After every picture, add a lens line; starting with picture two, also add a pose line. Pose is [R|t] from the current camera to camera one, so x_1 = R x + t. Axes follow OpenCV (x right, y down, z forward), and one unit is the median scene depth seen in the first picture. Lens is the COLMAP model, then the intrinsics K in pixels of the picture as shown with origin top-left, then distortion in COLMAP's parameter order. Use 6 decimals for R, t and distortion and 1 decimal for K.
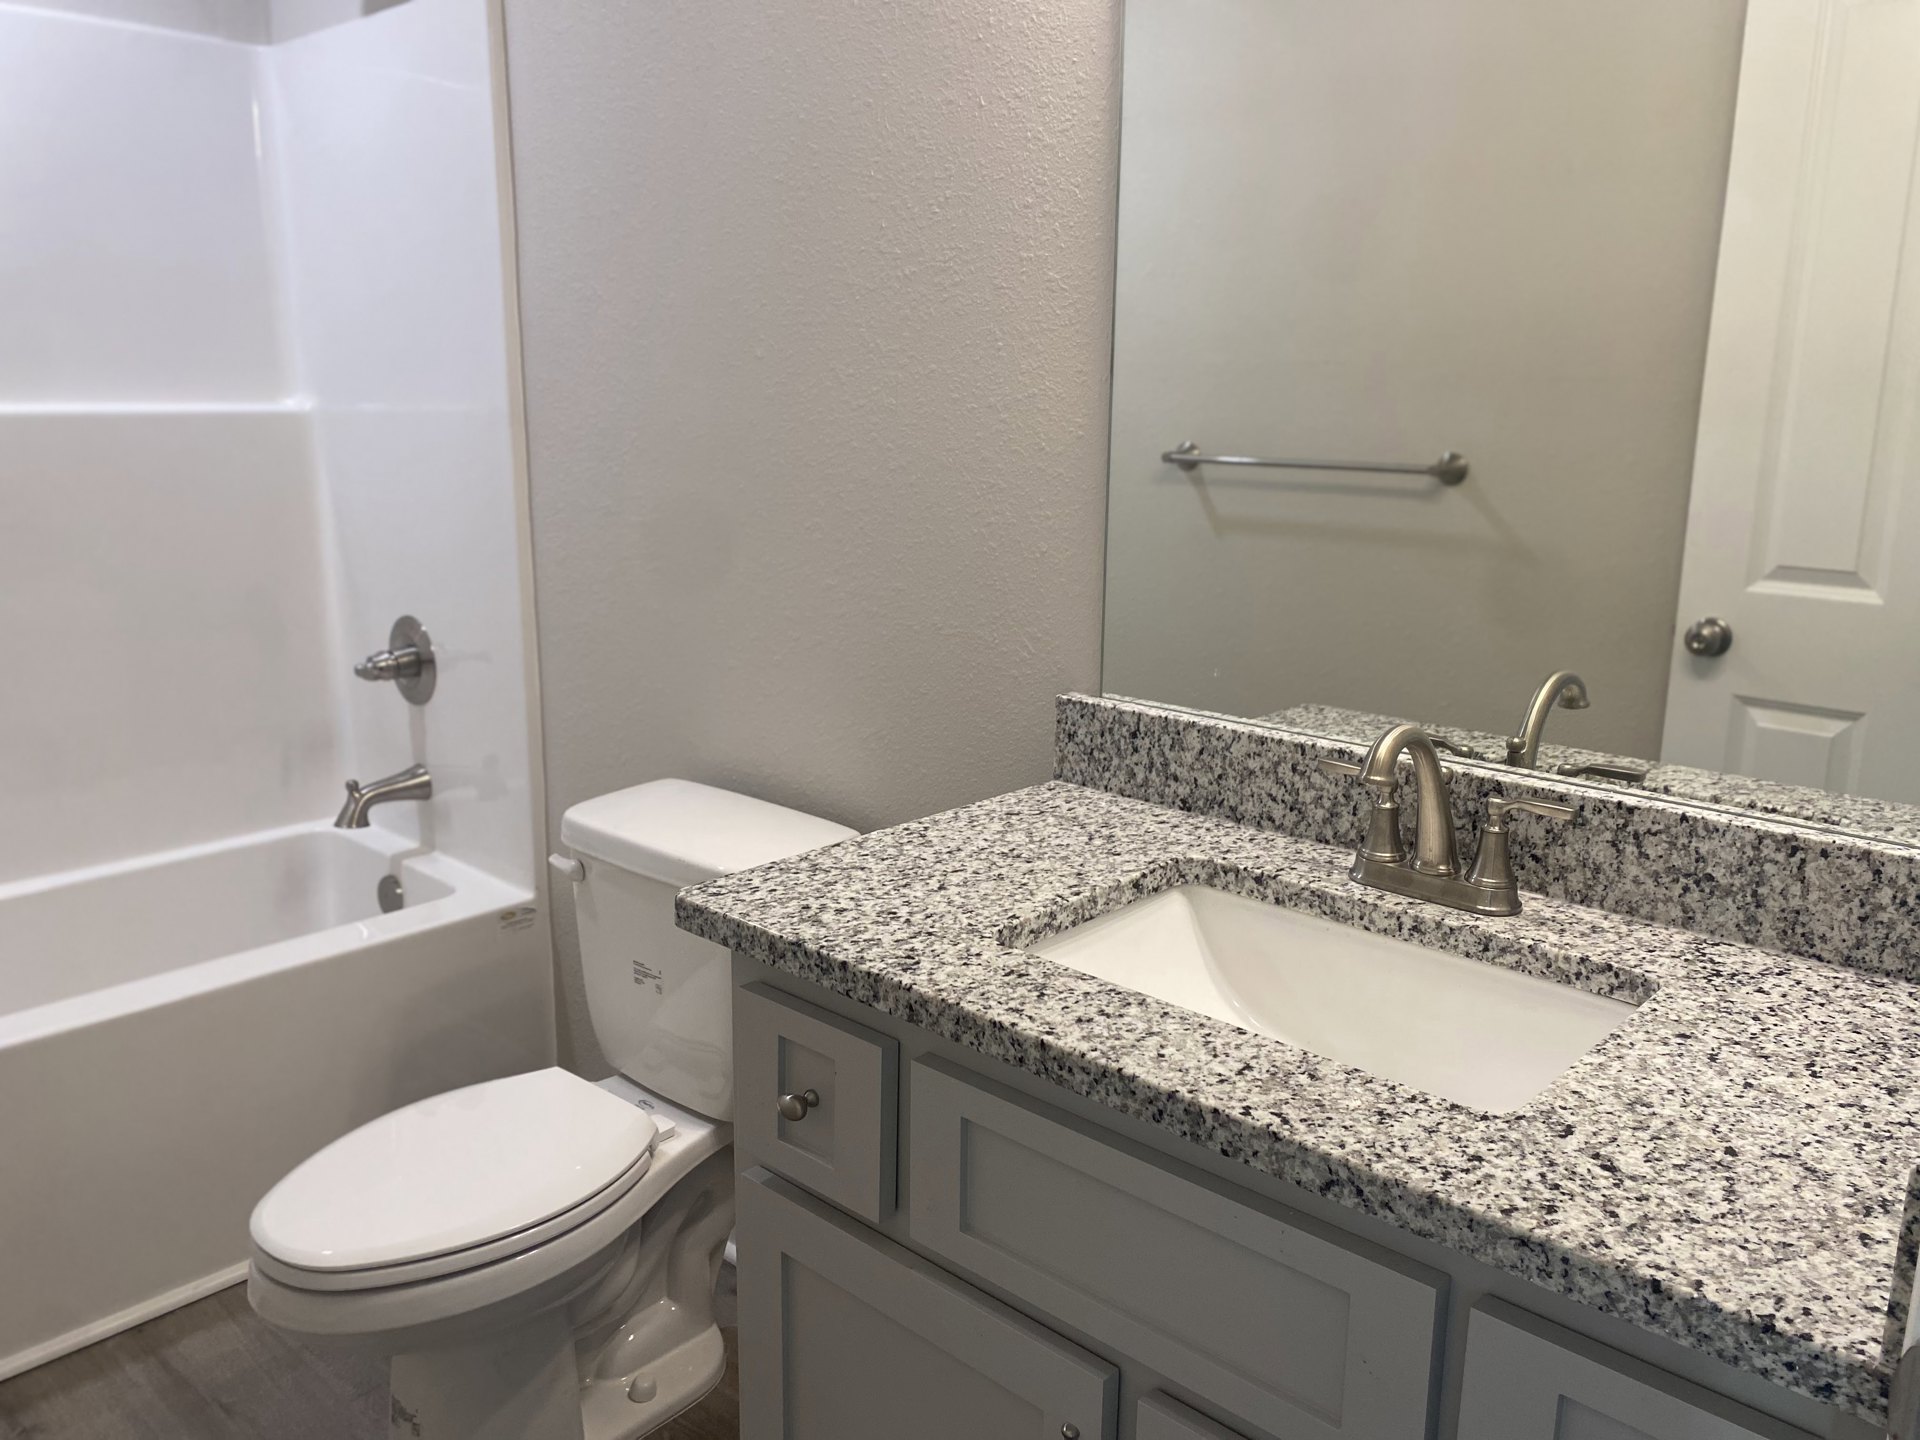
lens RADIAL K [[1443.2, 0, 976.1], [0, 1443.2, 719.3], [0, 0, 1]] dist [0.052048, -0.061544]
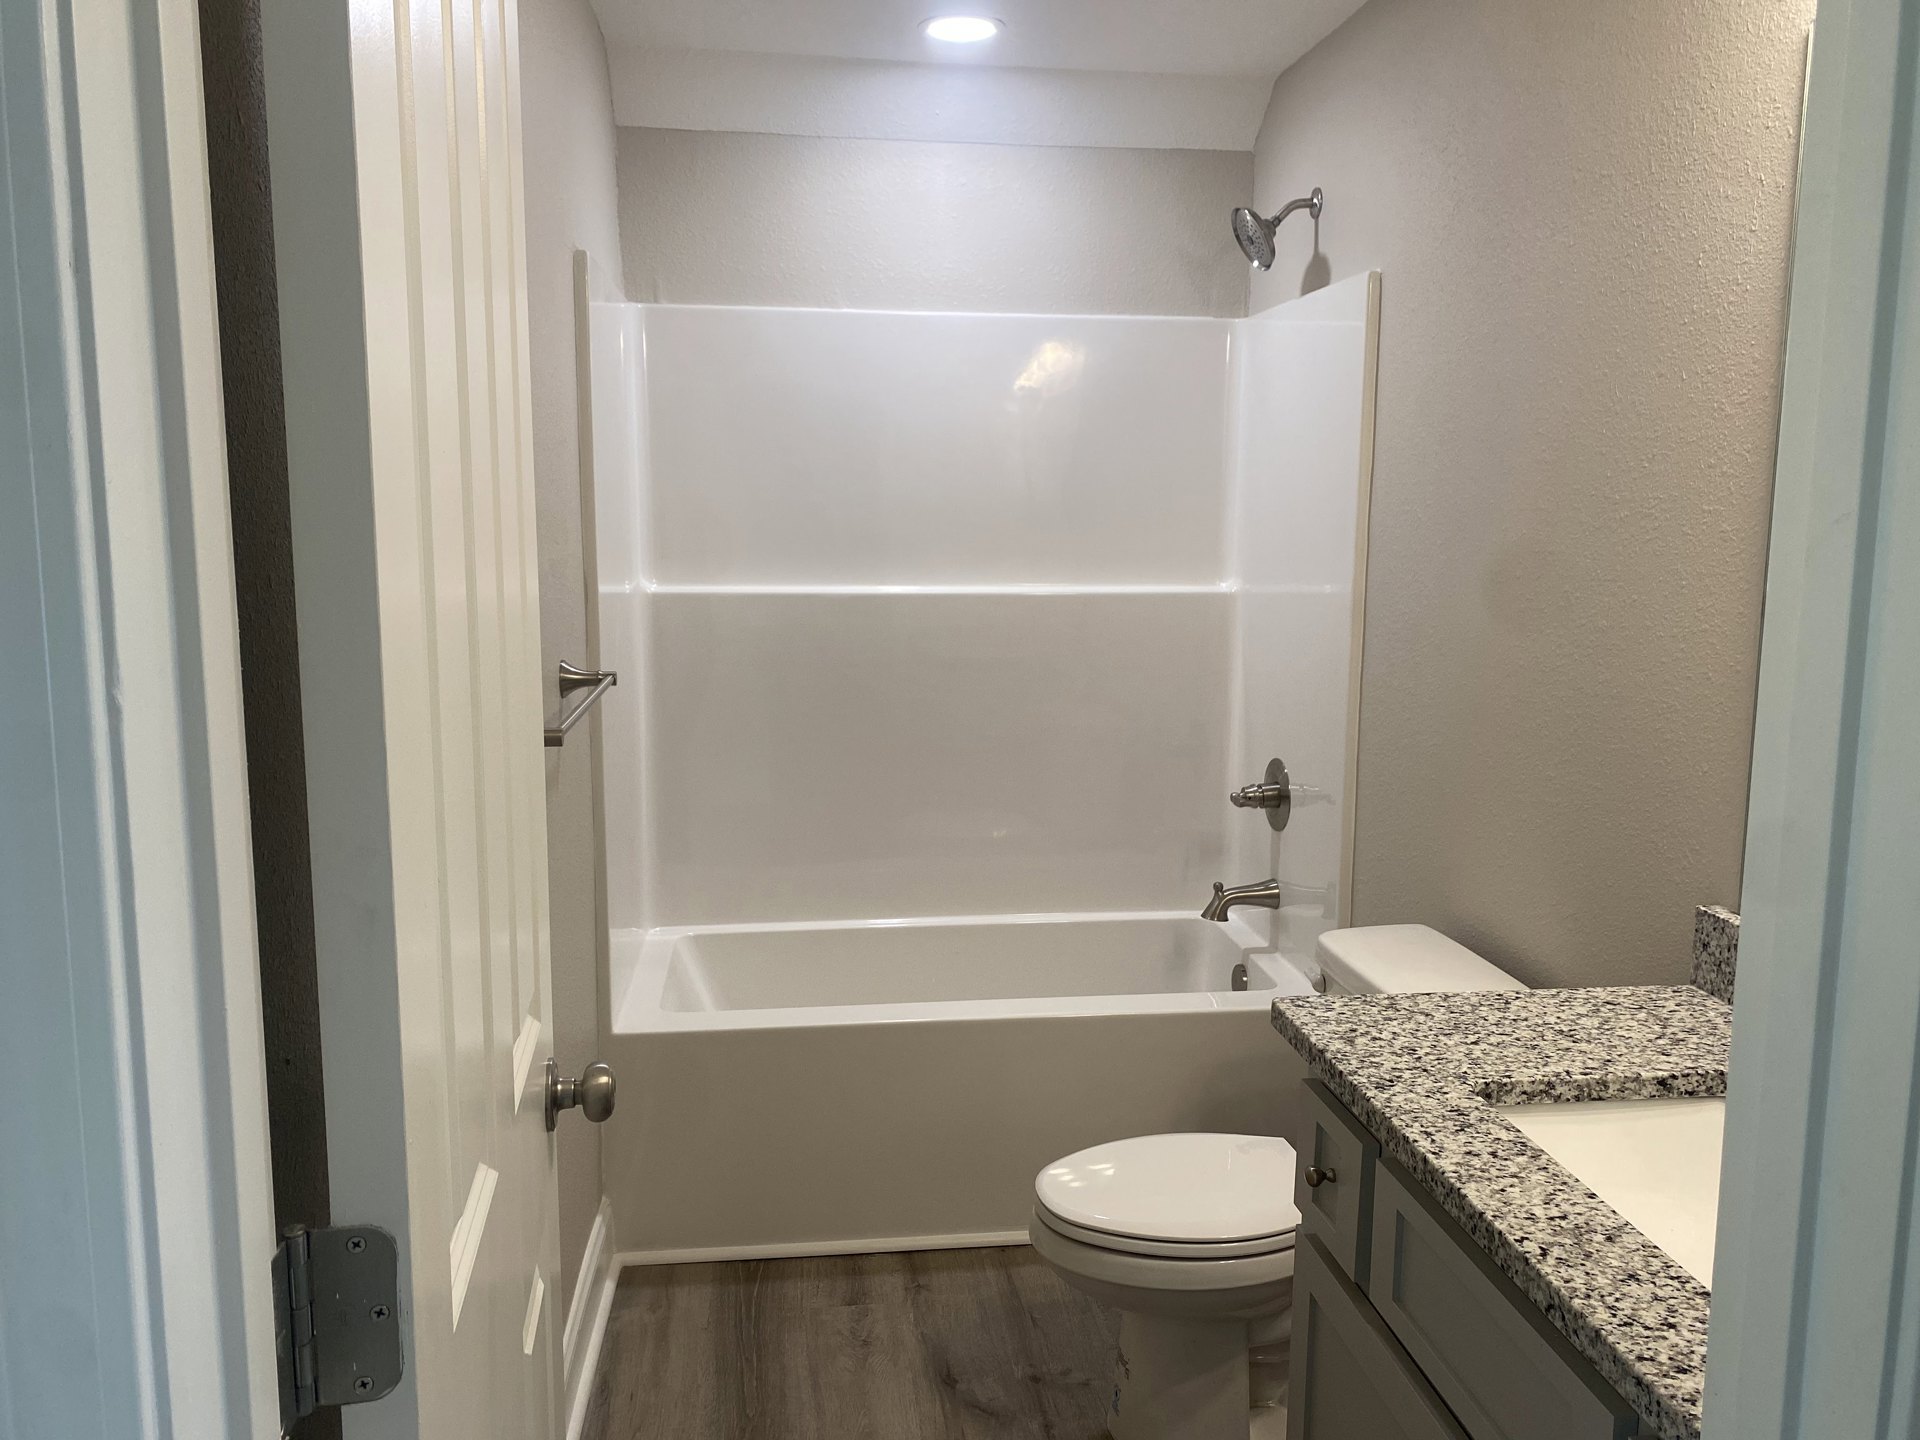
lens RADIAL K [[1443.2, 0, 960.2], [0, 1443.2, 706.3], [0, 0, 1]] dist [0.052048, -0.061544]
pose [[0.758470, 0.079360, -0.646858, 0.343462], [-0.140161, 0.989195, -0.042985, -0.041649], [0.636457, 0.123267, 0.761398, -0.203705]]
